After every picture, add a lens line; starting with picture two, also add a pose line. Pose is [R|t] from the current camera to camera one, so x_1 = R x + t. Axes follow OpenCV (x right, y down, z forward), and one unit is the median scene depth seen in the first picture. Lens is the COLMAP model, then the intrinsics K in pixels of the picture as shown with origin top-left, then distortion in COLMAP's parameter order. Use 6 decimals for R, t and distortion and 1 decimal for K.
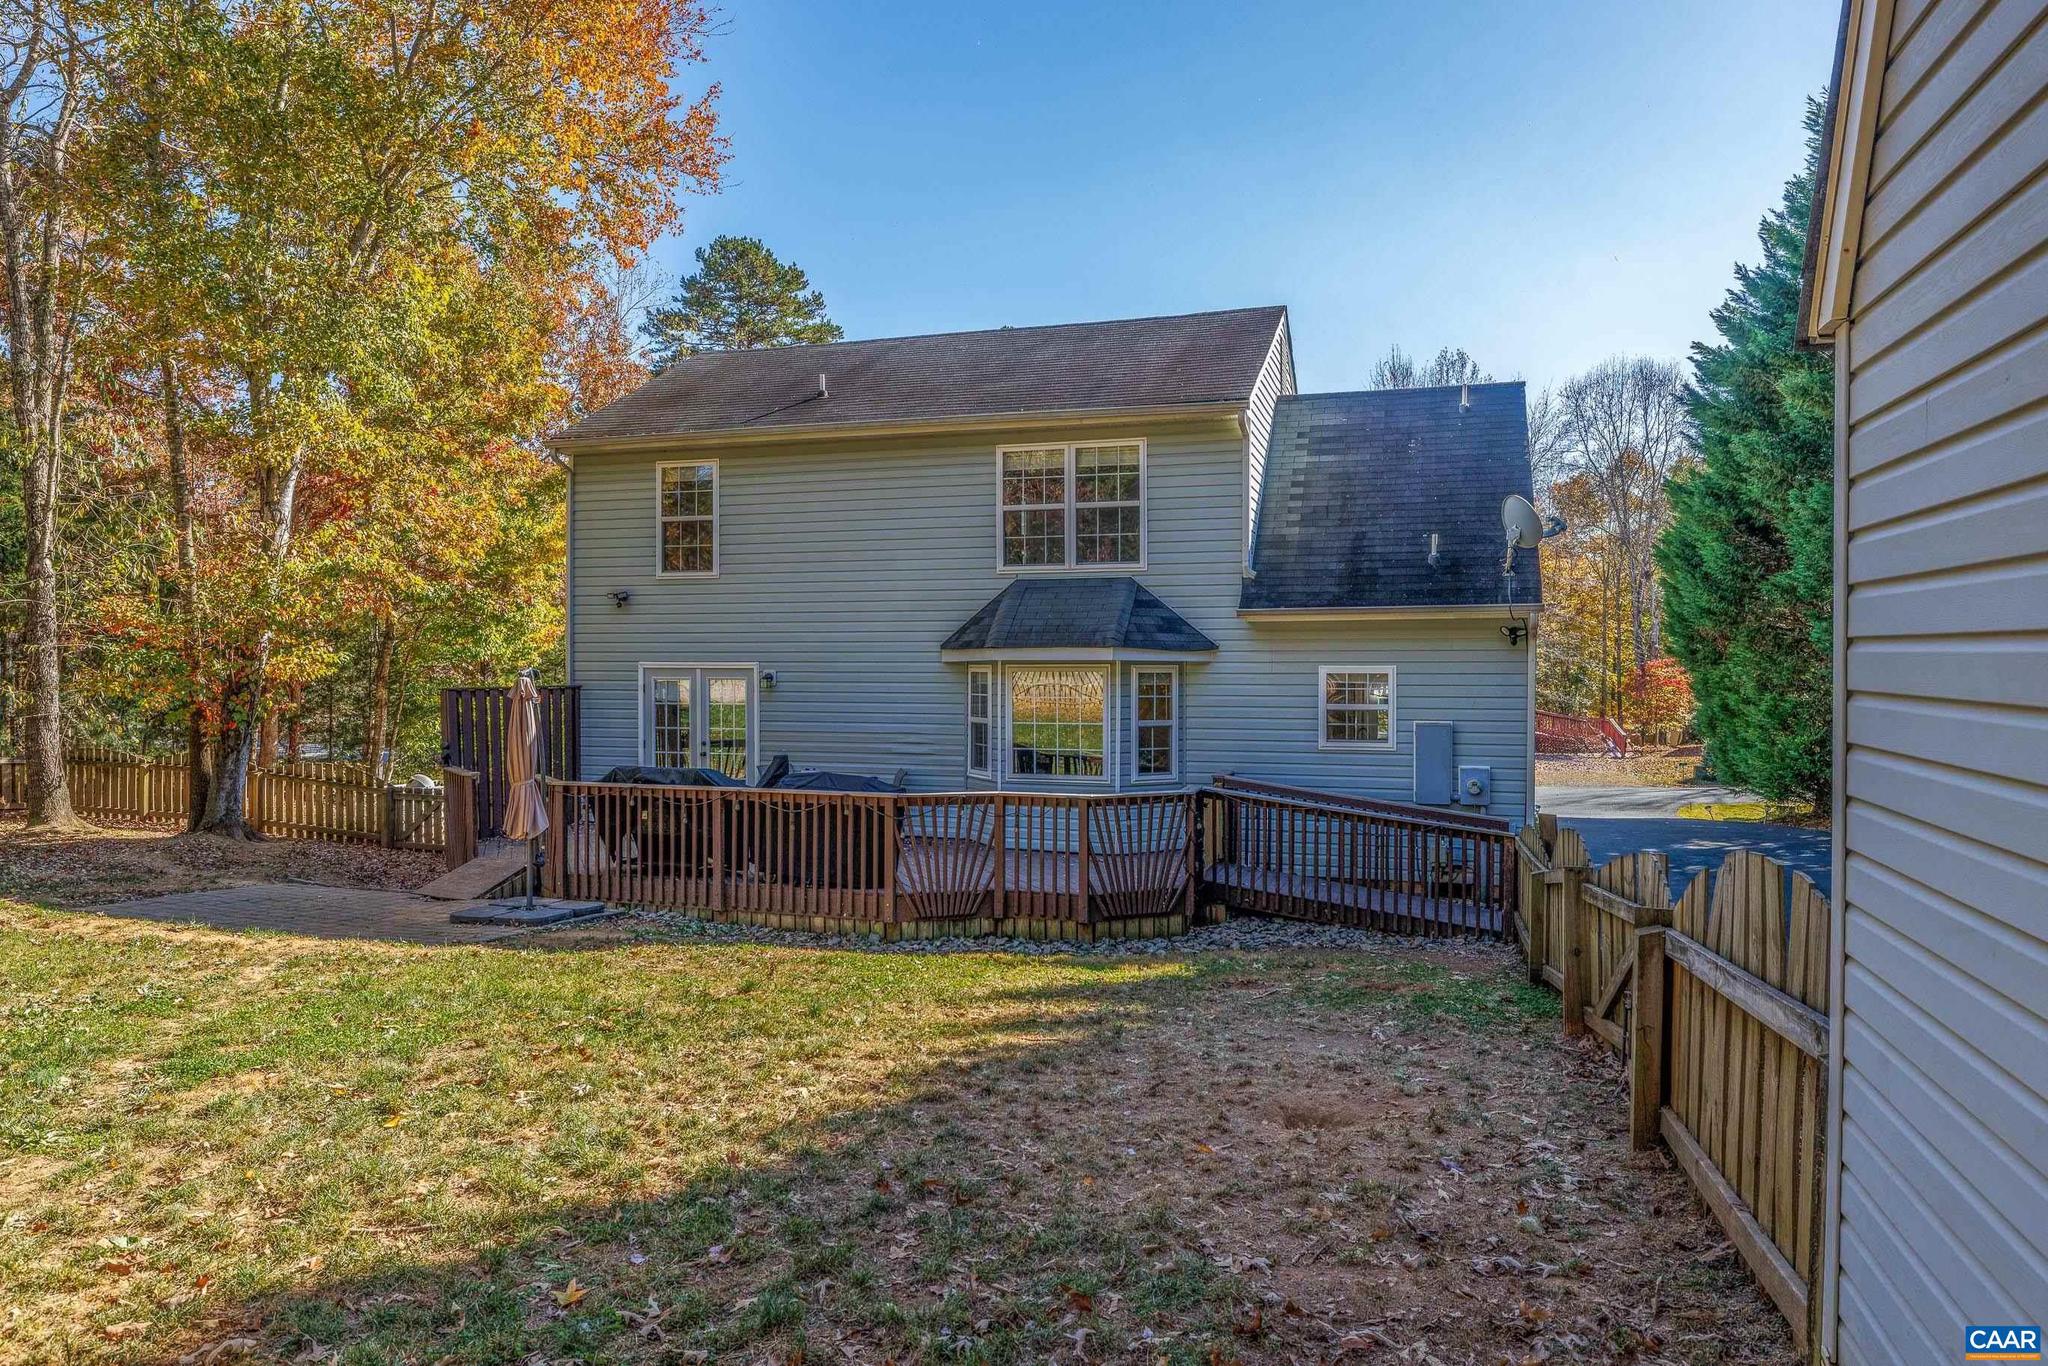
lens RADIAL K [[1287.8, 0, 1025.5], [0, 1287.8, 688.5], [0, 0, 1]] dist [-0.002333, -0.000992]
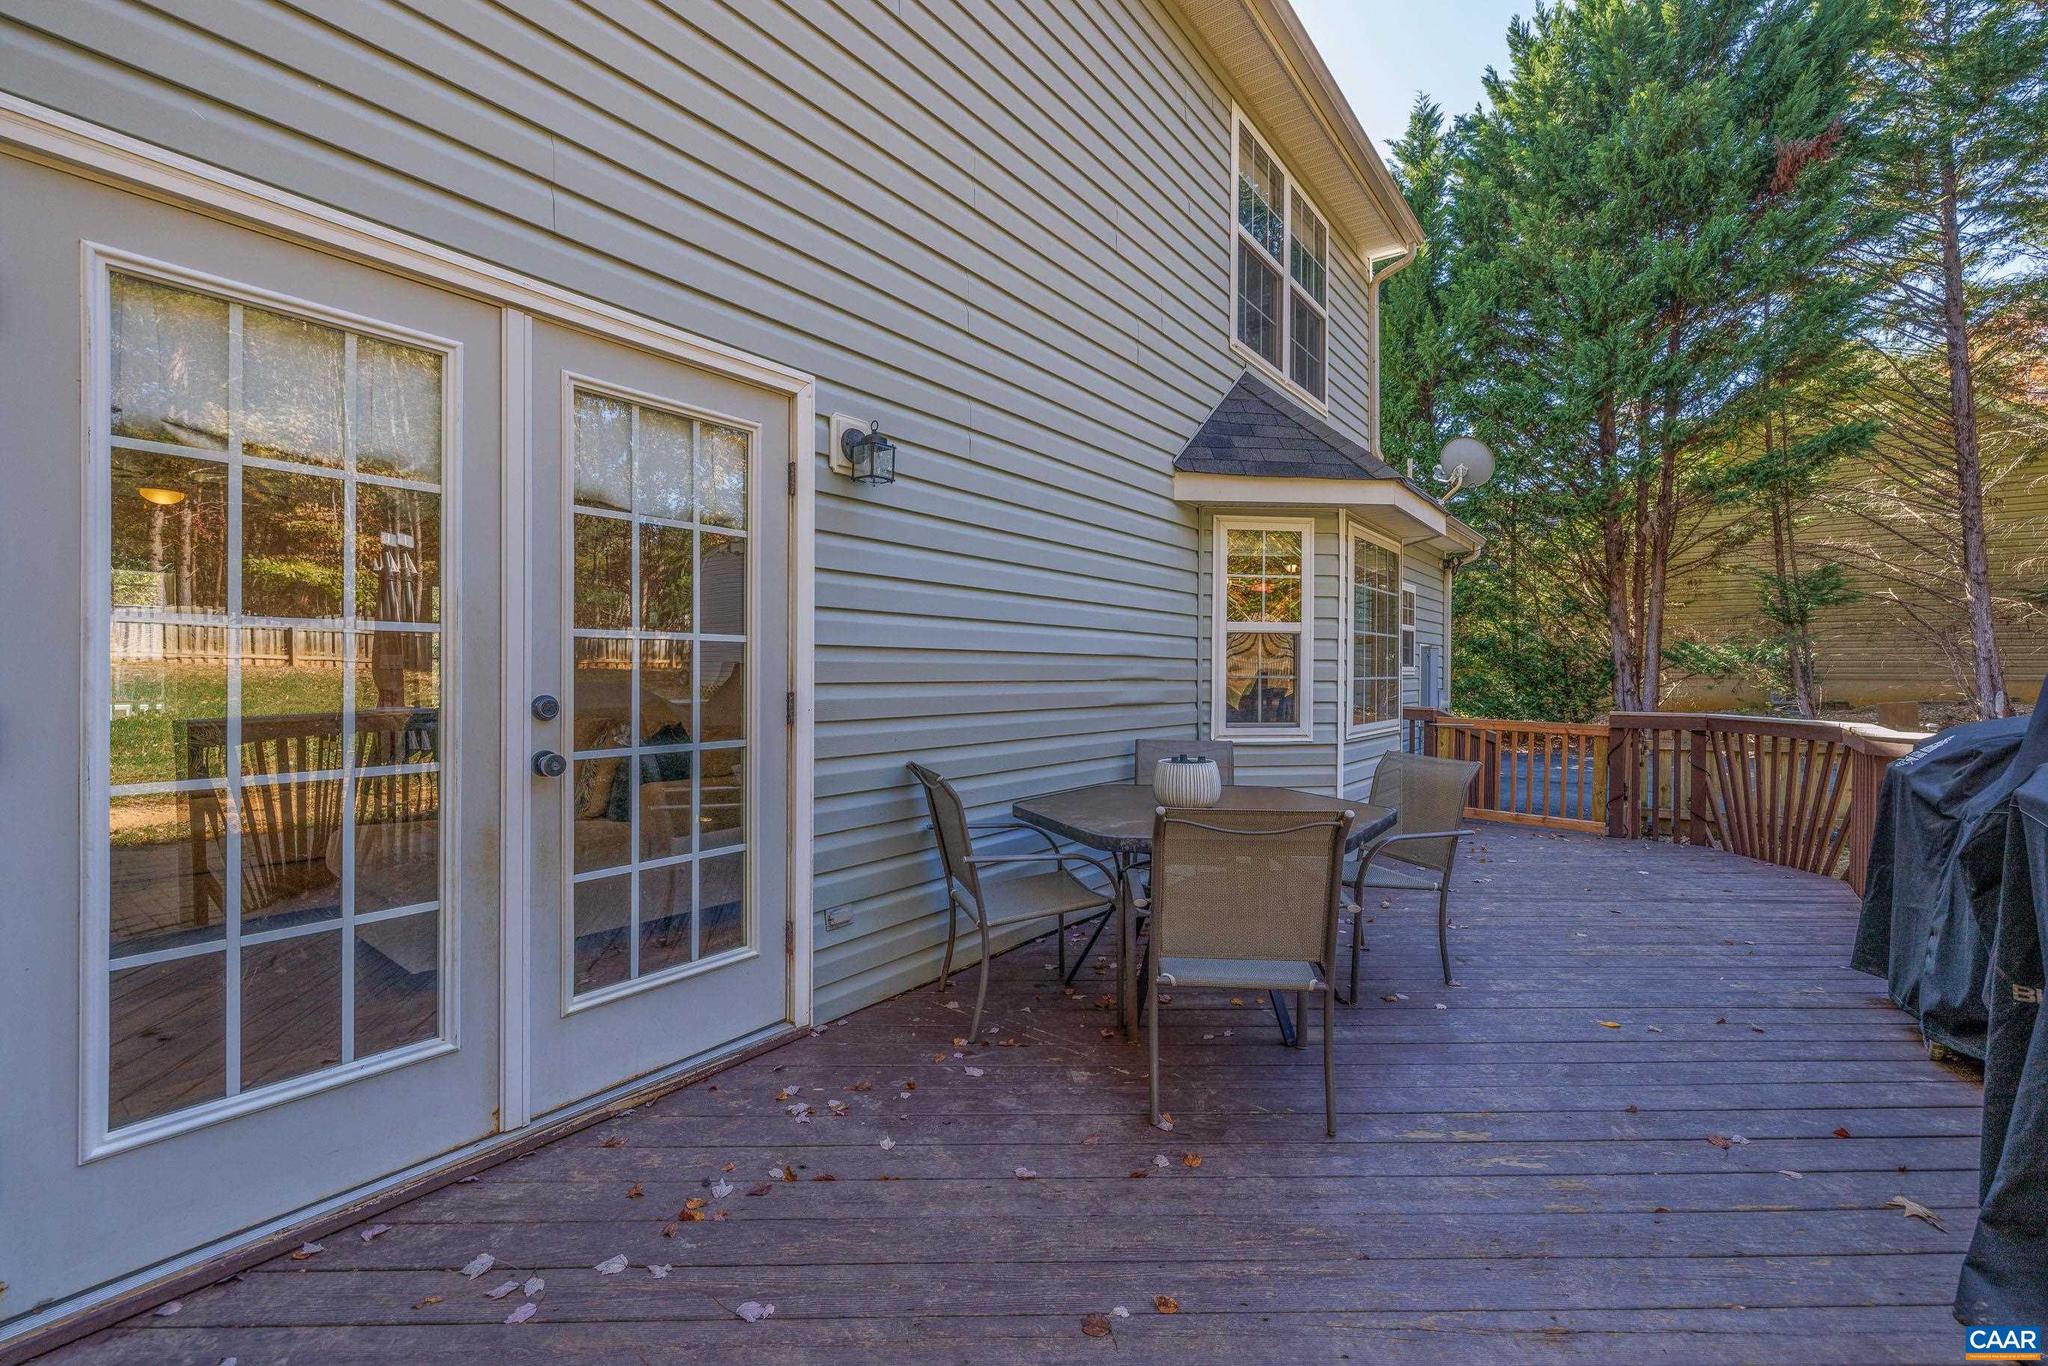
lens RADIAL K [[869.0, 0, 1043.4], [0, 869.0, 675.9], [0, 0, 1]] dist [0.003859, 0.001448]
pose [[0.323651, -0.002772, 0.946172, -0.388184], [0.015397, 0.999879, -0.002337, 0.043770], [-0.946051, 0.015324, 0.323655, 0.980970]]
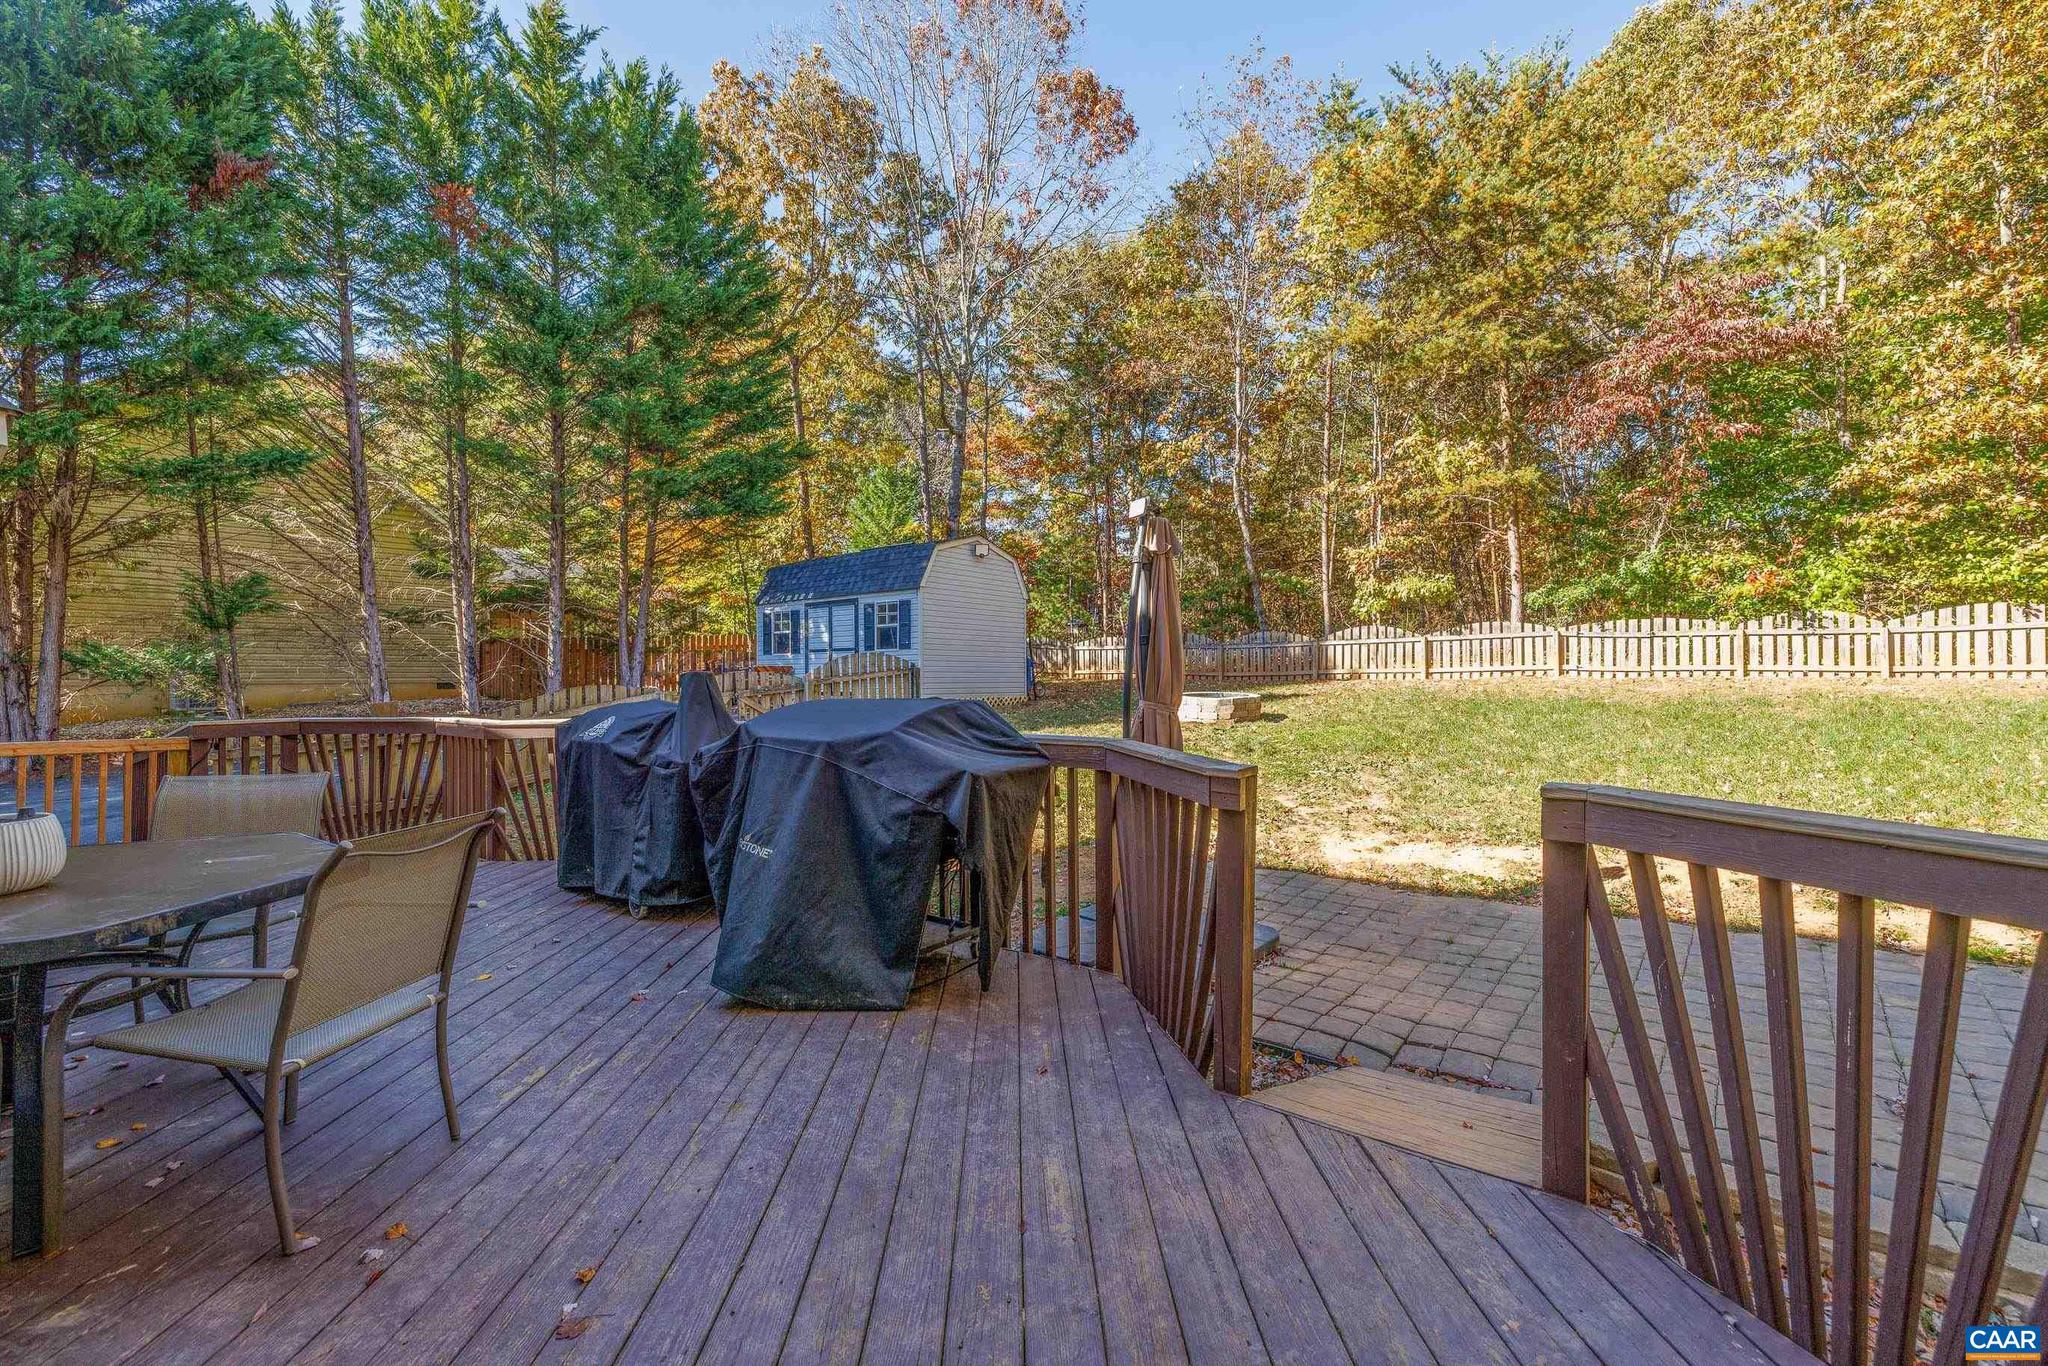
lens RADIAL K [[869.0, 0, 1024.9], [0, 869.0, 670.2], [0, 0, 1]] dist [0.003859, 0.001448]
pose [[-0.937797, 0.009476, 0.347056, -0.375147], [0.016136, 0.999737, 0.016305, 0.041289], [-0.346810, 0.020891, -0.937703, 1.094539]]
